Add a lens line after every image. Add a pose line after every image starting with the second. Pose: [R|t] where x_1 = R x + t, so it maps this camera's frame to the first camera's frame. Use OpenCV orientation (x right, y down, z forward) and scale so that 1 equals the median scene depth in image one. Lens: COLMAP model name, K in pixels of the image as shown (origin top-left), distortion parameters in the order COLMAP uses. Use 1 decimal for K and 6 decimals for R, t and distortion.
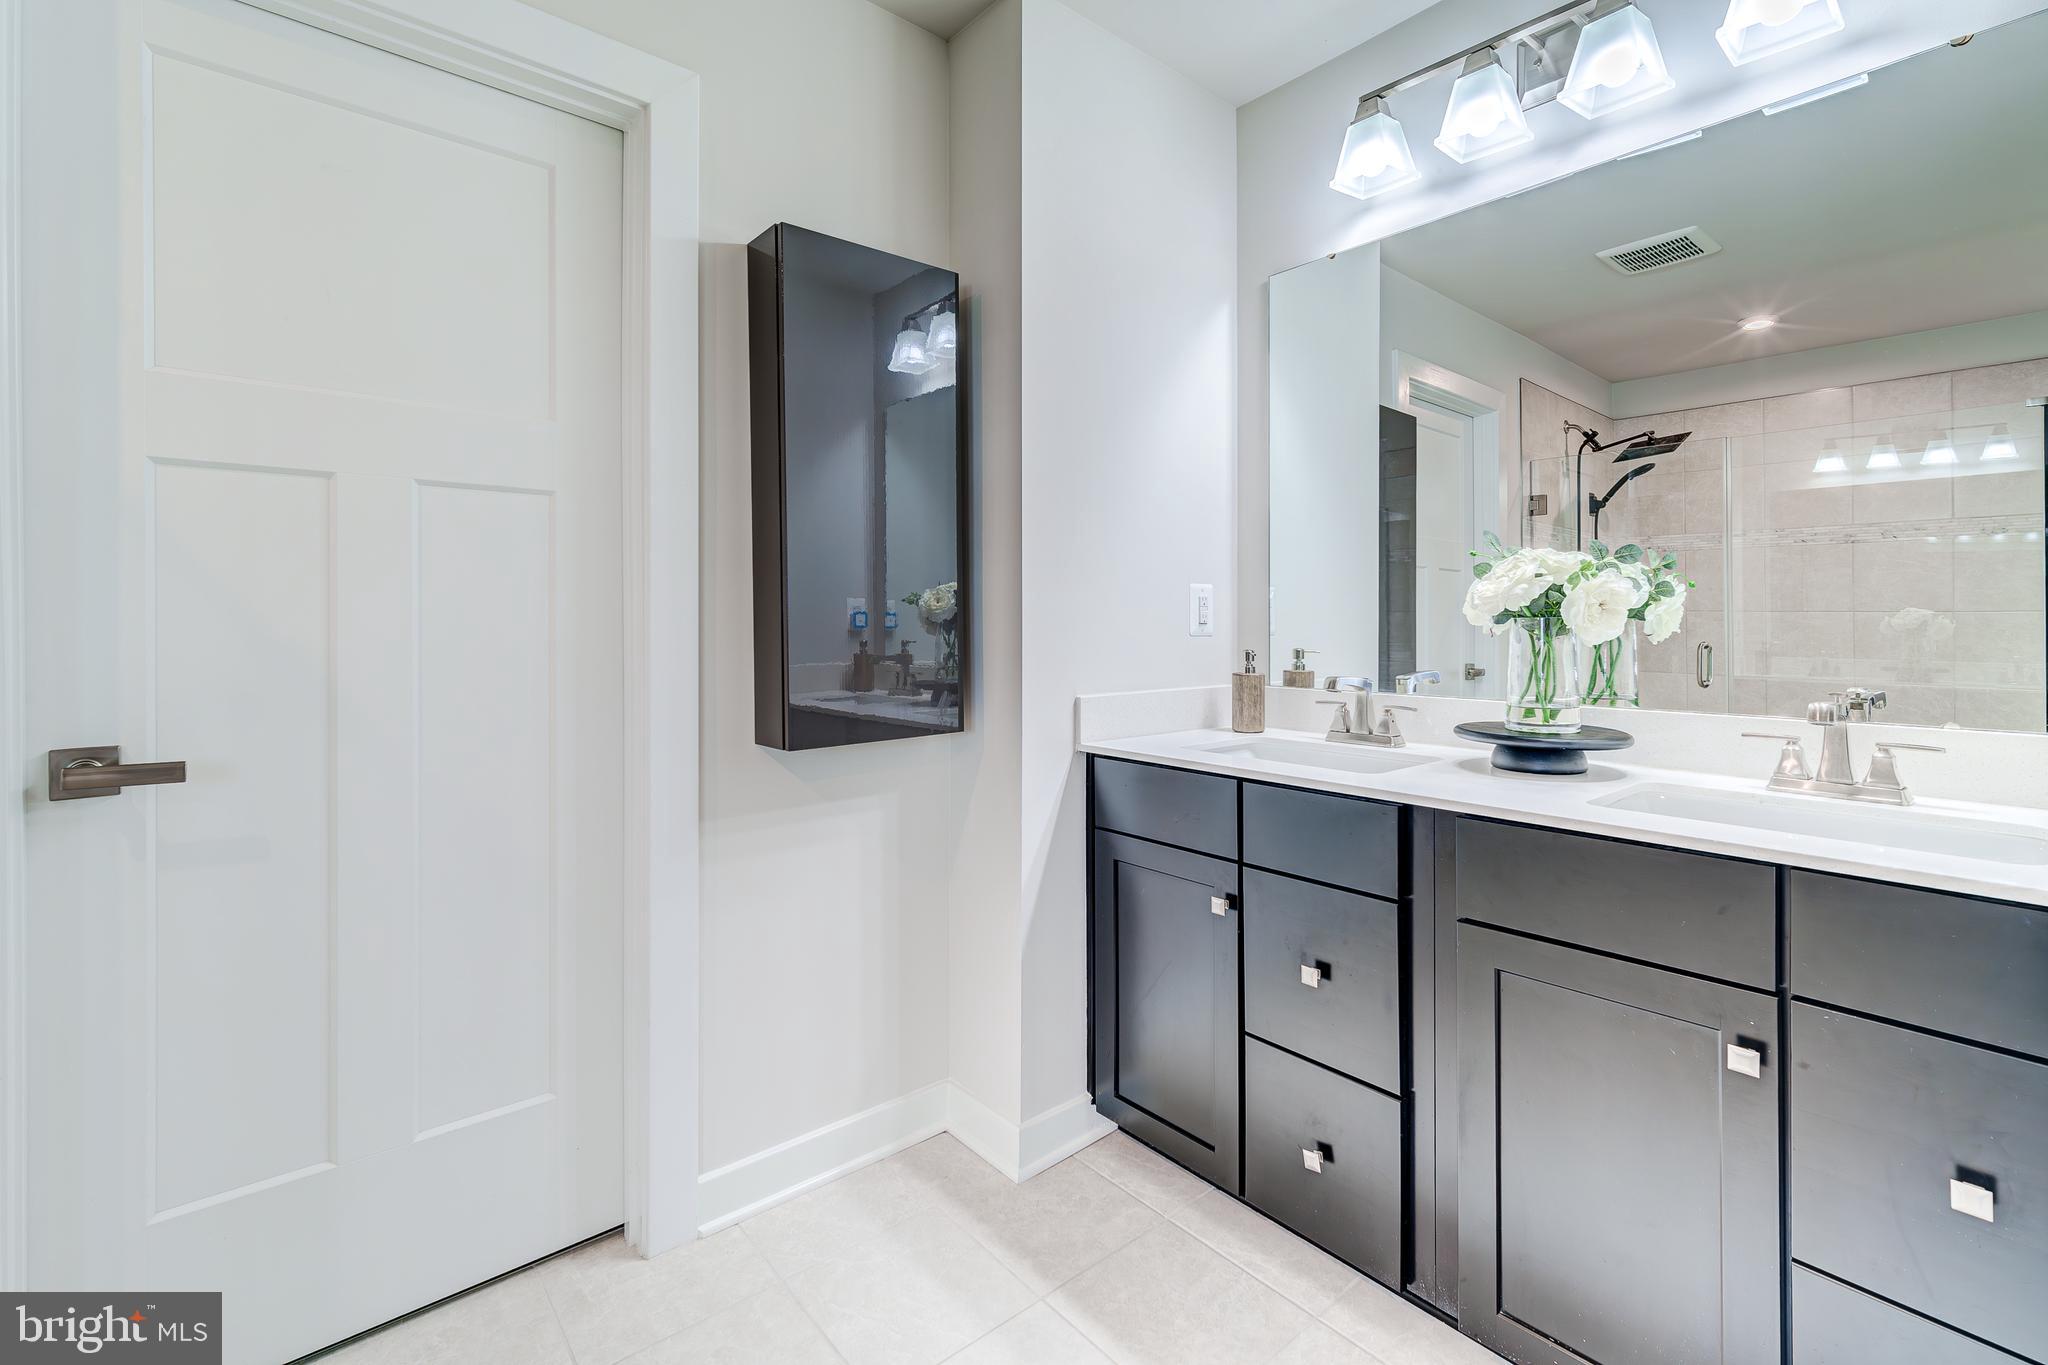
lens RADIAL K [[920.8, 0, 1035.5], [0, 920.8, 627.7], [0, 0, 1]] dist [-0.000340, -0.000206]
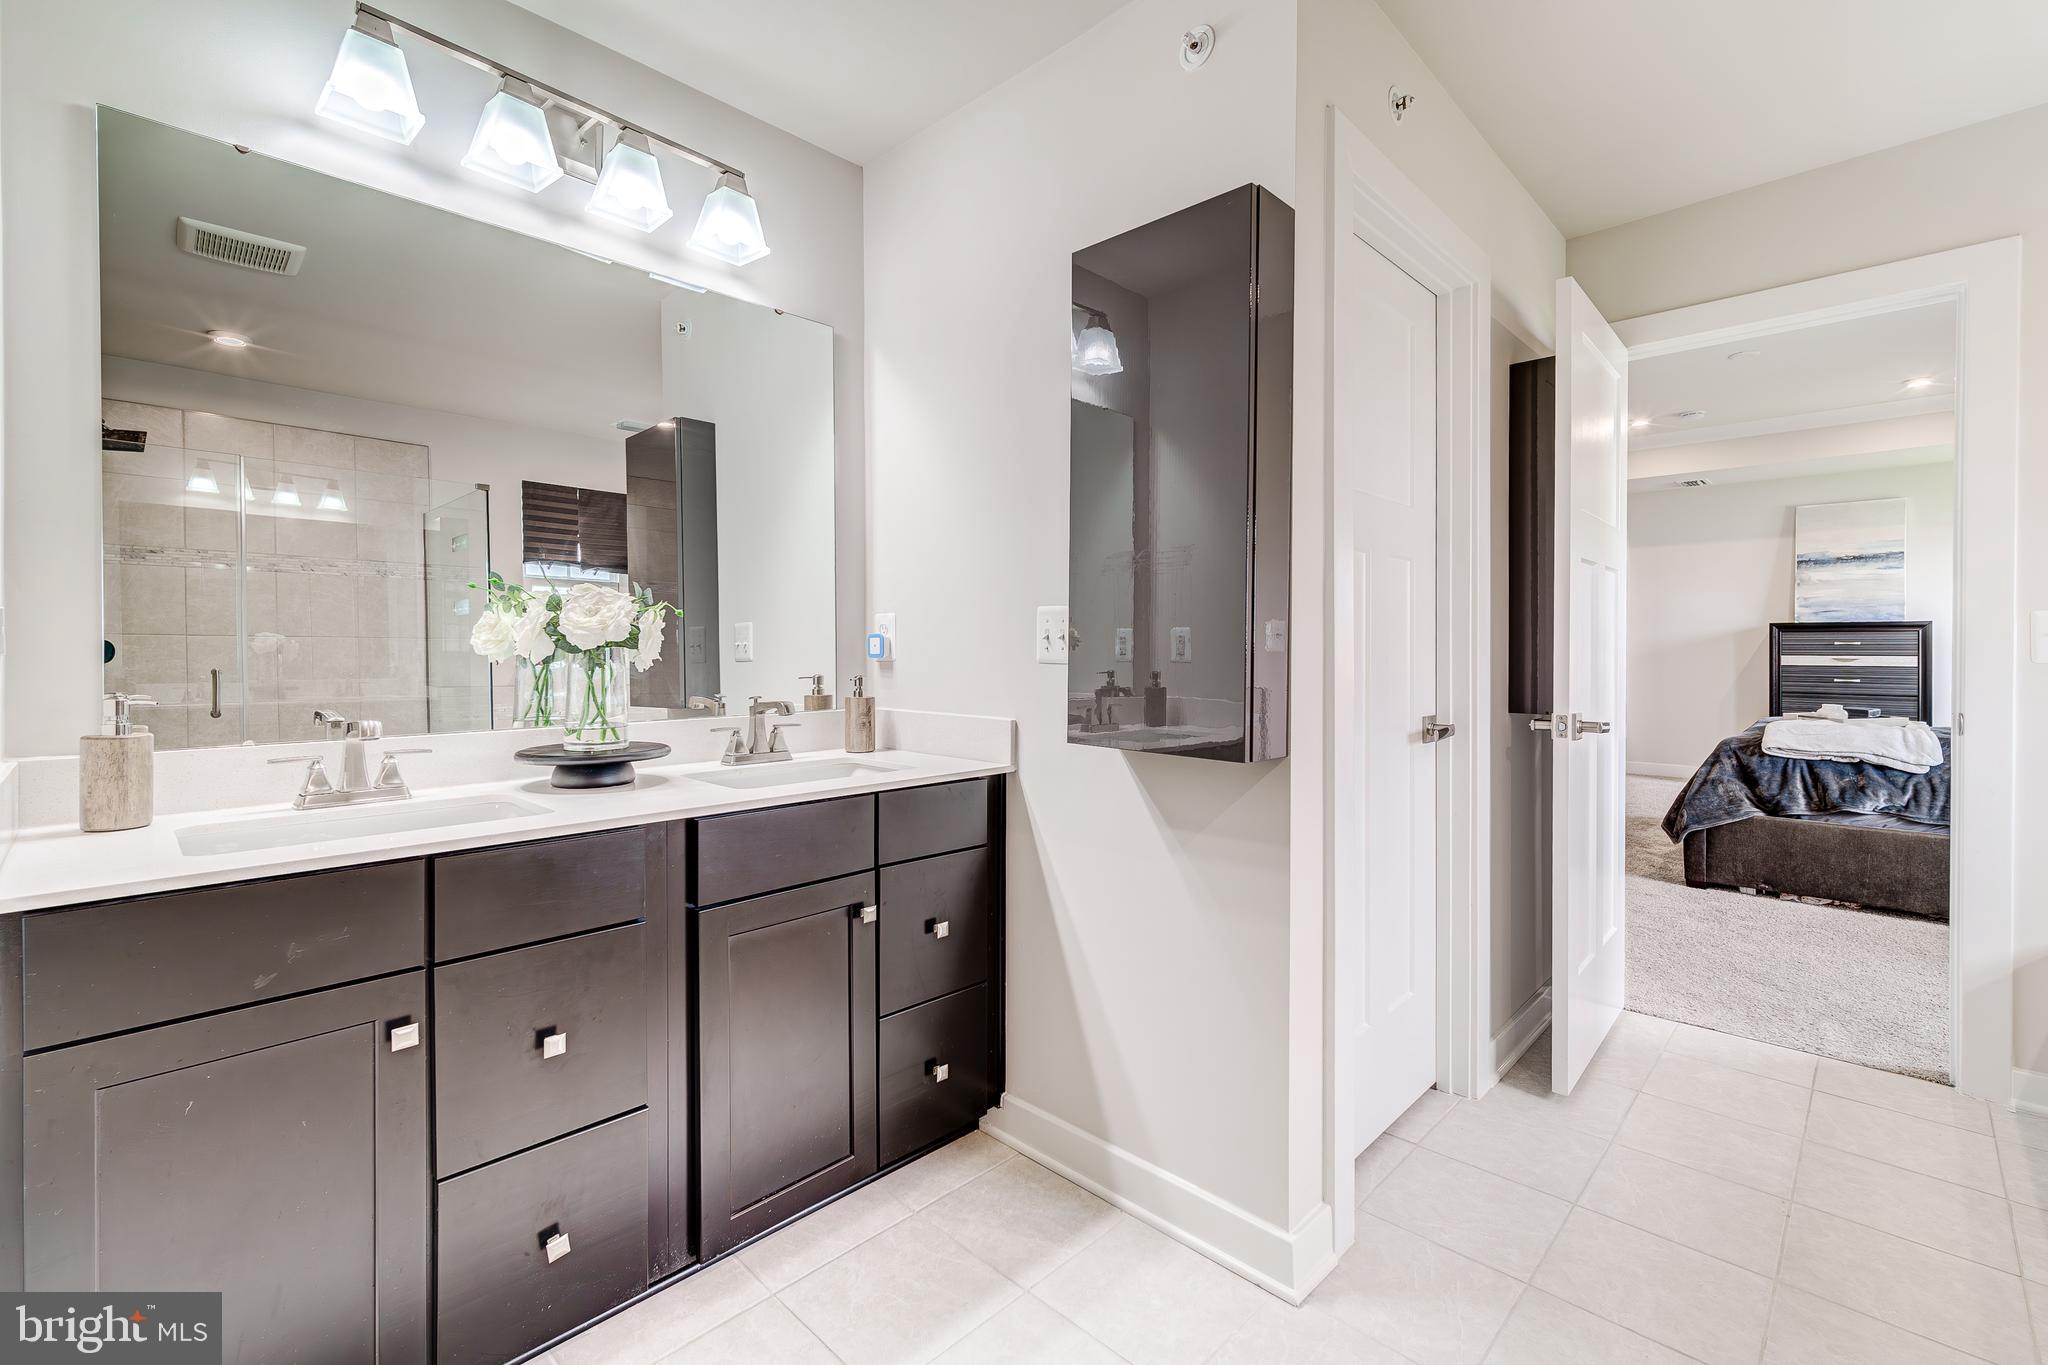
lens RADIAL K [[896.8, 0, 1030.0], [0, 896.8, 651.5], [0, 0, 1]] dist [0.000071, -0.000177]
pose [[-0.071277, -0.009088, 0.997415, -0.281860], [0.006807, 0.999931, 0.009597, -0.005451], [-0.997433, 0.007473, -0.071210, 0.277928]]
